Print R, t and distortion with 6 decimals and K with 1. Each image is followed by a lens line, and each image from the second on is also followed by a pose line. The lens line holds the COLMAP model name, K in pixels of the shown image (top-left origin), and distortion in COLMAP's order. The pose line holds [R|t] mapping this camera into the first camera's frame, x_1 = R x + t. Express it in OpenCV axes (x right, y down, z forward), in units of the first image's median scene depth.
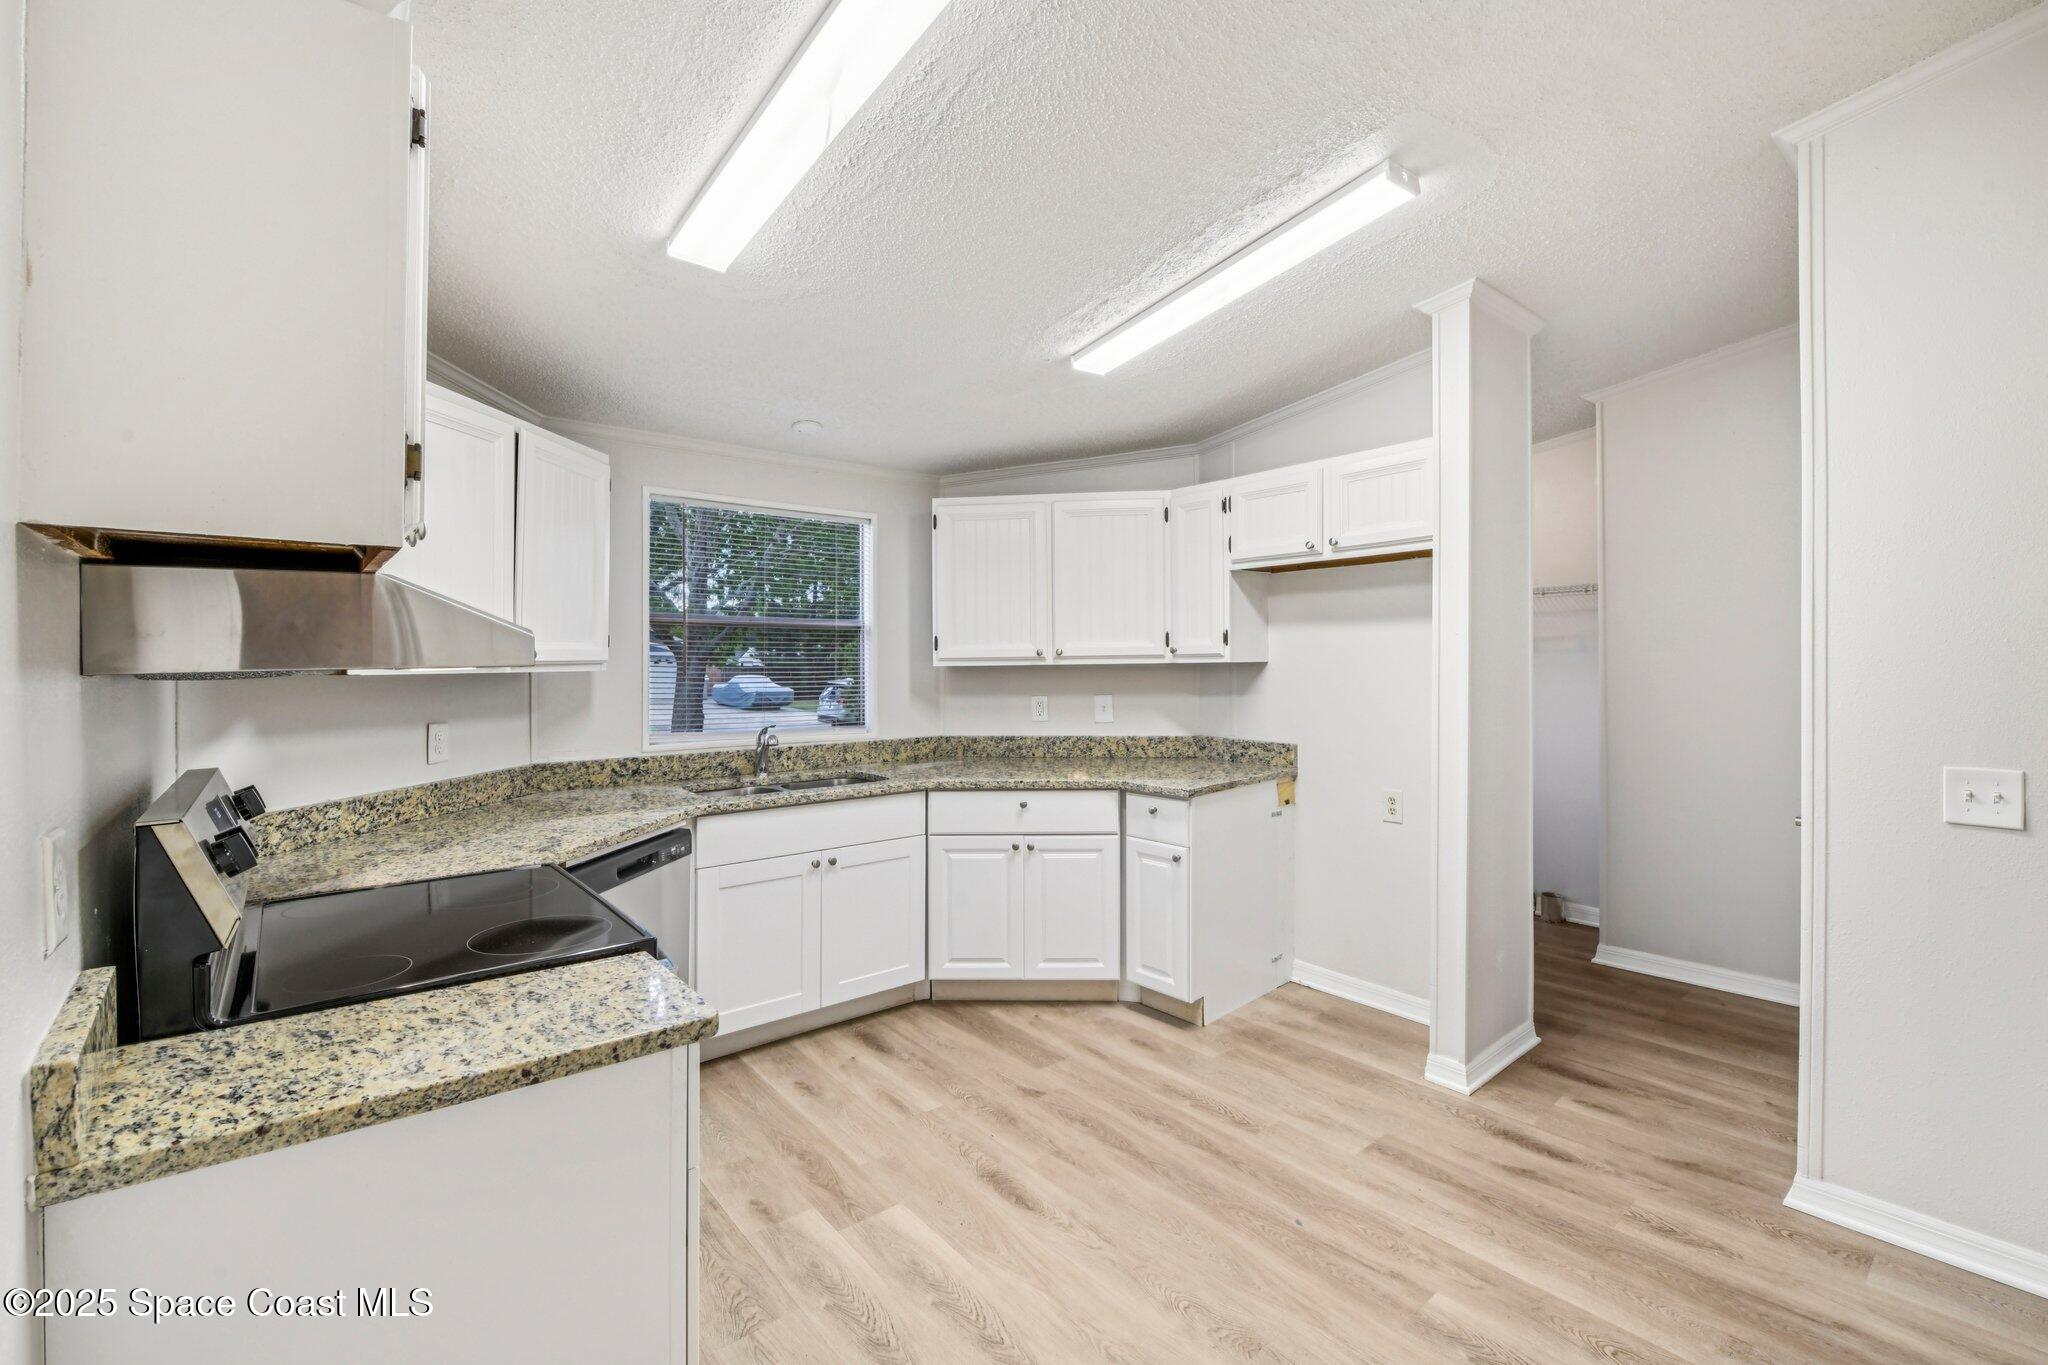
lens RADIAL K [[866.8, 0, 1024.1], [0, 866.8, 669.4], [0, 0, 1]] dist [0.015503, -0.005871]
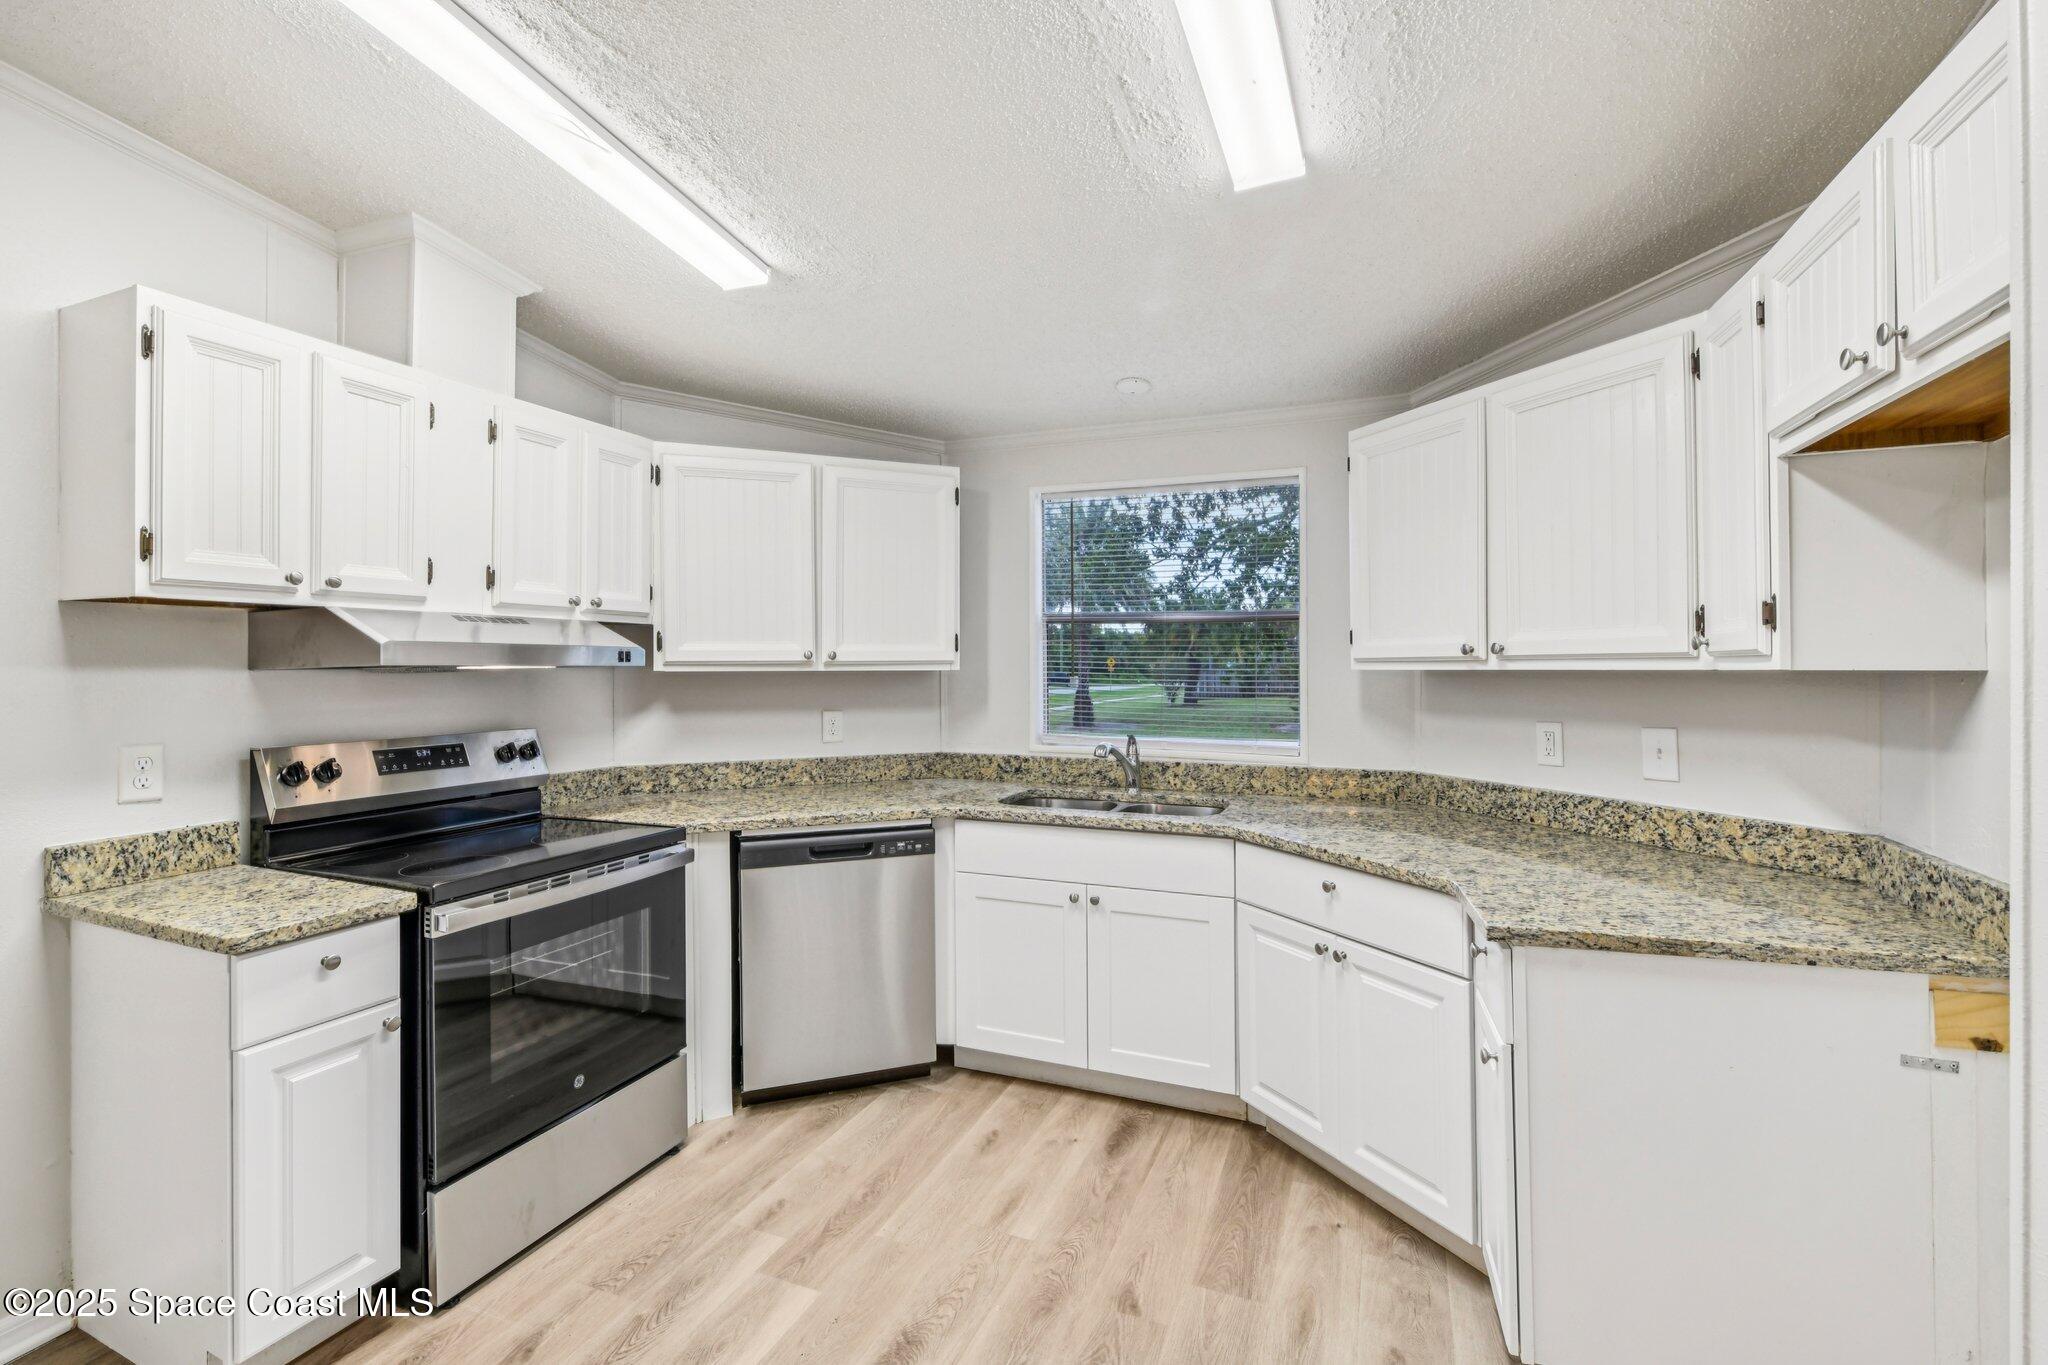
lens RADIAL K [[908.2, 0, 1020.3], [0, 908.2, 670.6], [0, 0, 1]] dist [0.017763, -0.008515]
pose [[0.482081, 0.013196, -0.876027, 0.480598], [-0.008290, 0.999911, 0.010500, -0.010053], [0.876088, 0.002201, 0.482147, 0.476610]]
